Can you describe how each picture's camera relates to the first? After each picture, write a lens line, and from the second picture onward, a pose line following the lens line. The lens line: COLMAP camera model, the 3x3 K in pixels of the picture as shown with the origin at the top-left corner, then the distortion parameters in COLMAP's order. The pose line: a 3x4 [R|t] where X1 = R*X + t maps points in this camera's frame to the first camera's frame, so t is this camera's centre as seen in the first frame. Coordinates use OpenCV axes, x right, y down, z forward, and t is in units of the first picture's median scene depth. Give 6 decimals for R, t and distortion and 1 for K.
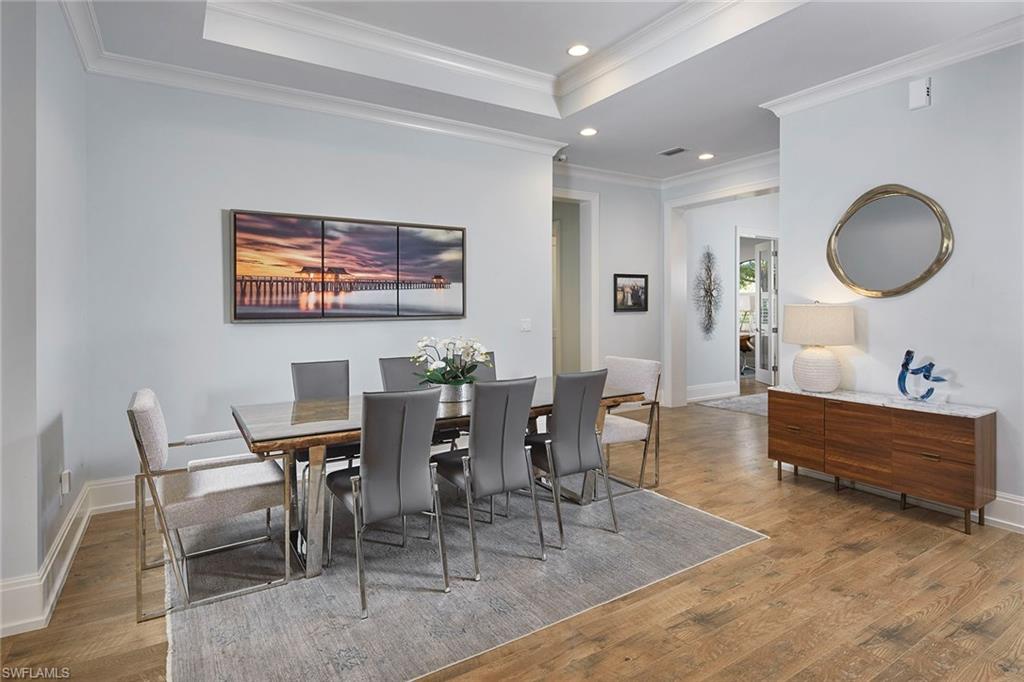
lens RADIAL K [[518.0, 0, 513.7], [0, 518.0, 307.1], [0, 0, 1]] dist [-0.002768, -0.001430]
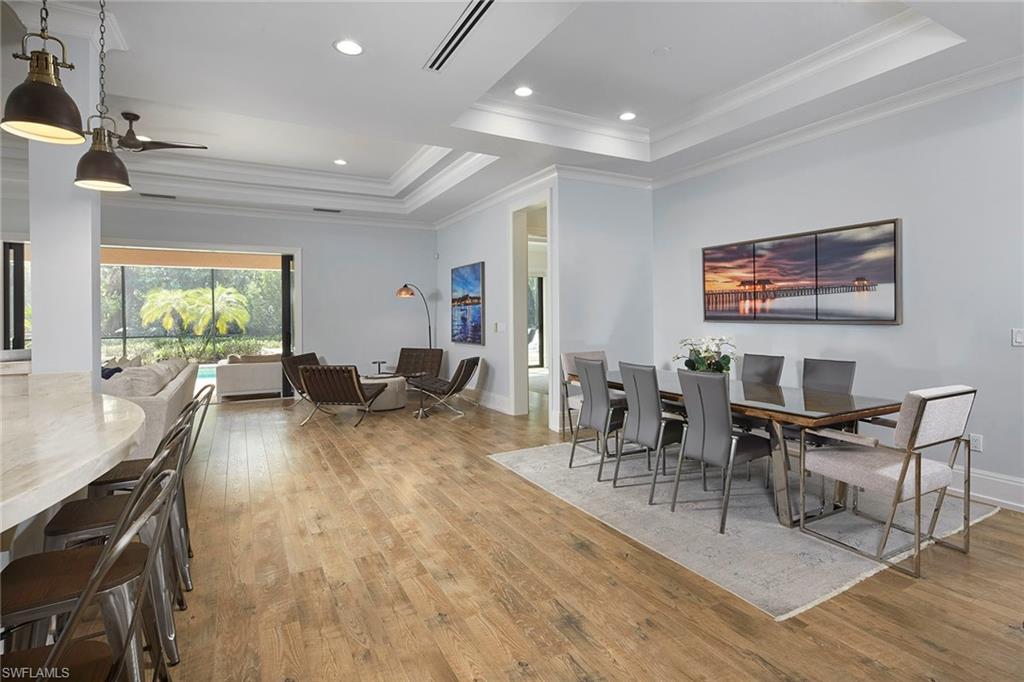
lens RADIAL K [[518.0, 0, 513.7], [0, 518.0, 307.1], [0, 0, 1]] dist [-0.002768, -0.001430]
pose [[-0.063129, -0.008476, -0.997969, 0.932991], [0.007672, 0.999930, -0.008978, -0.004346], [0.997976, -0.008223, -0.063059, 0.491092]]
